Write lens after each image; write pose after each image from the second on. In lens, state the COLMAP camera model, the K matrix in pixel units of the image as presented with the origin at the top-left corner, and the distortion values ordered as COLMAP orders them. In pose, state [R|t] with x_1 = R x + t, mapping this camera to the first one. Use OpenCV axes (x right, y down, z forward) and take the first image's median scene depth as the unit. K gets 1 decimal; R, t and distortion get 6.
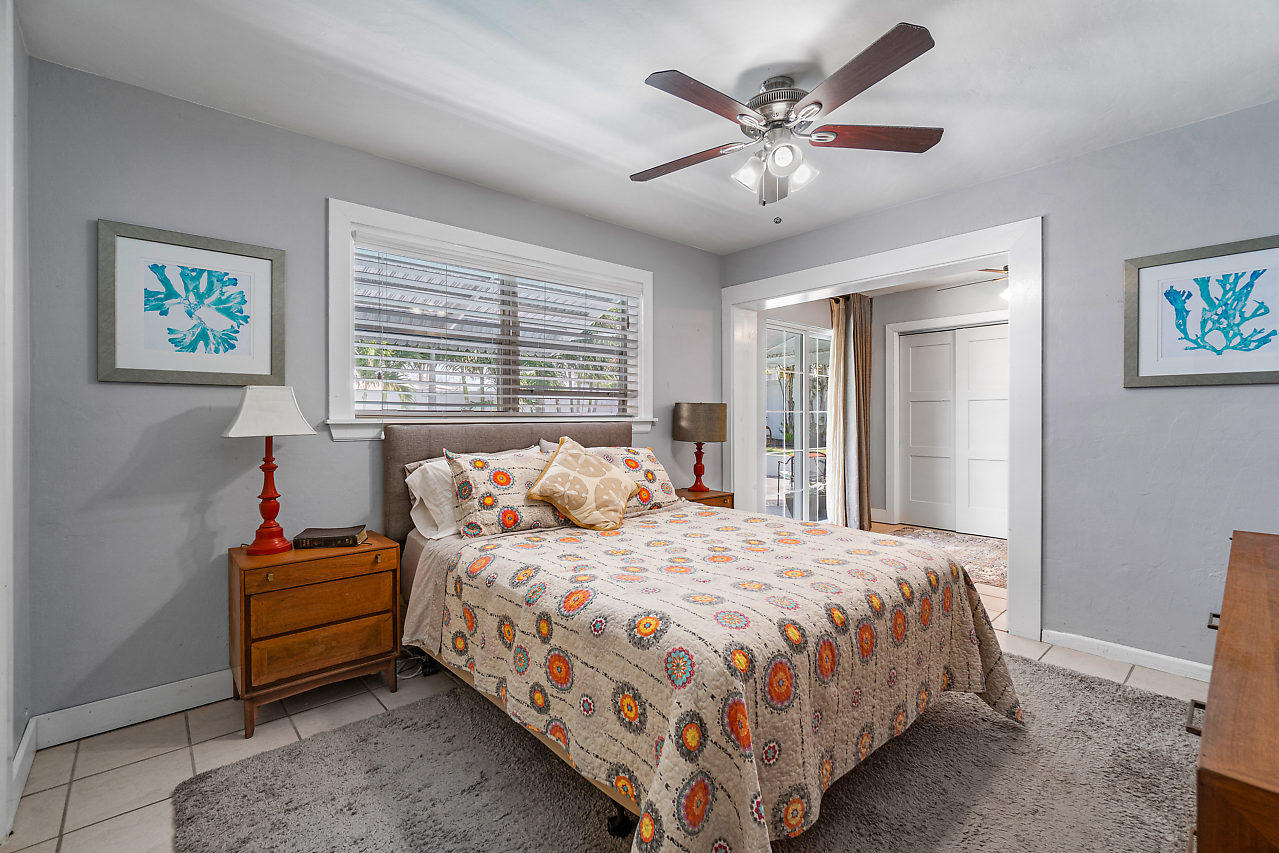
lens RADIAL K [[557.0, 0, 627.1], [0, 557.0, 415.2], [0, 0, 1]] dist [-0.004412, 0.001304]
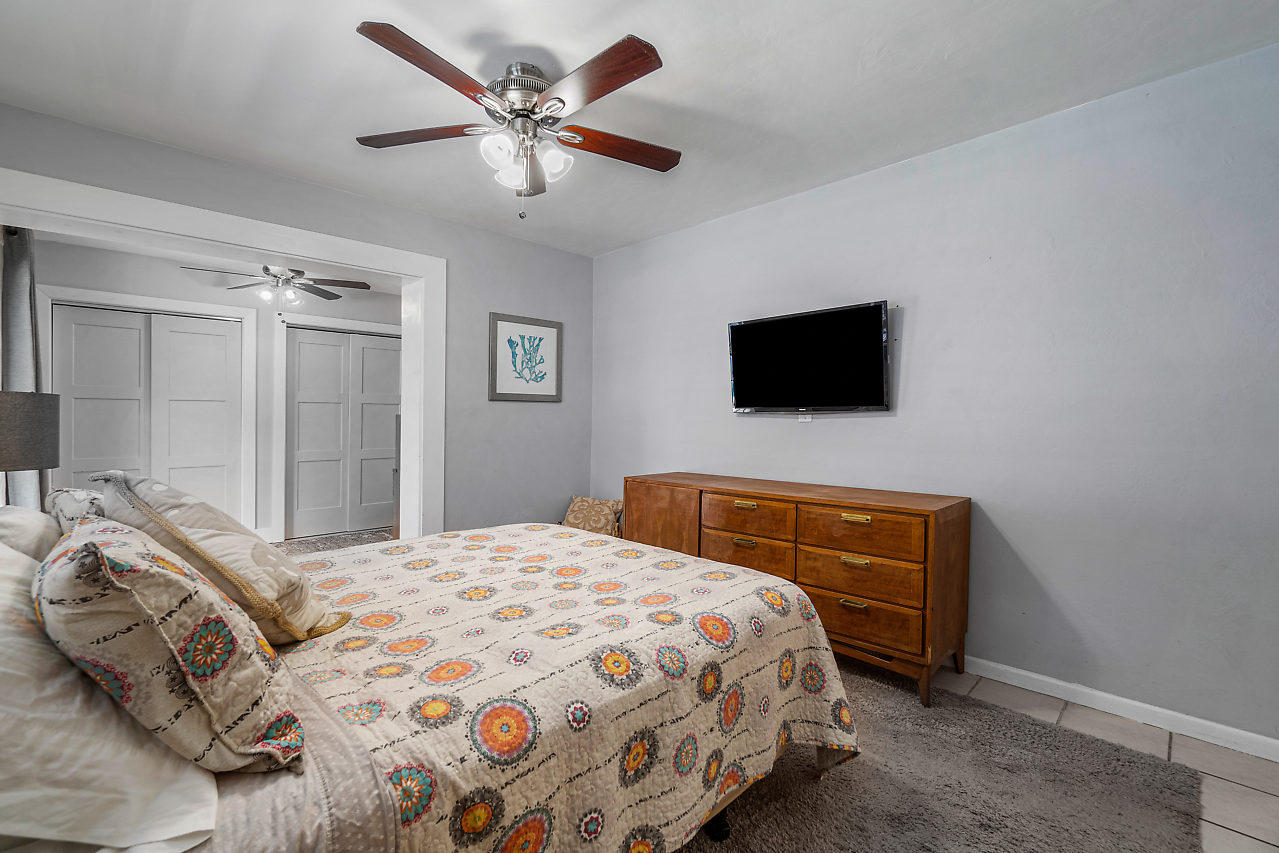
lens RADIAL K [[557.0, 0, 626.1], [0, 557.0, 433.4], [0, 0, 1]] dist [-0.004412, 0.001304]
pose [[-0.055114, -0.025697, 0.998149, -0.647573], [-0.005066, 0.999663, 0.025456, -0.000452], [-0.998467, -0.003654, -0.055226, 0.800921]]
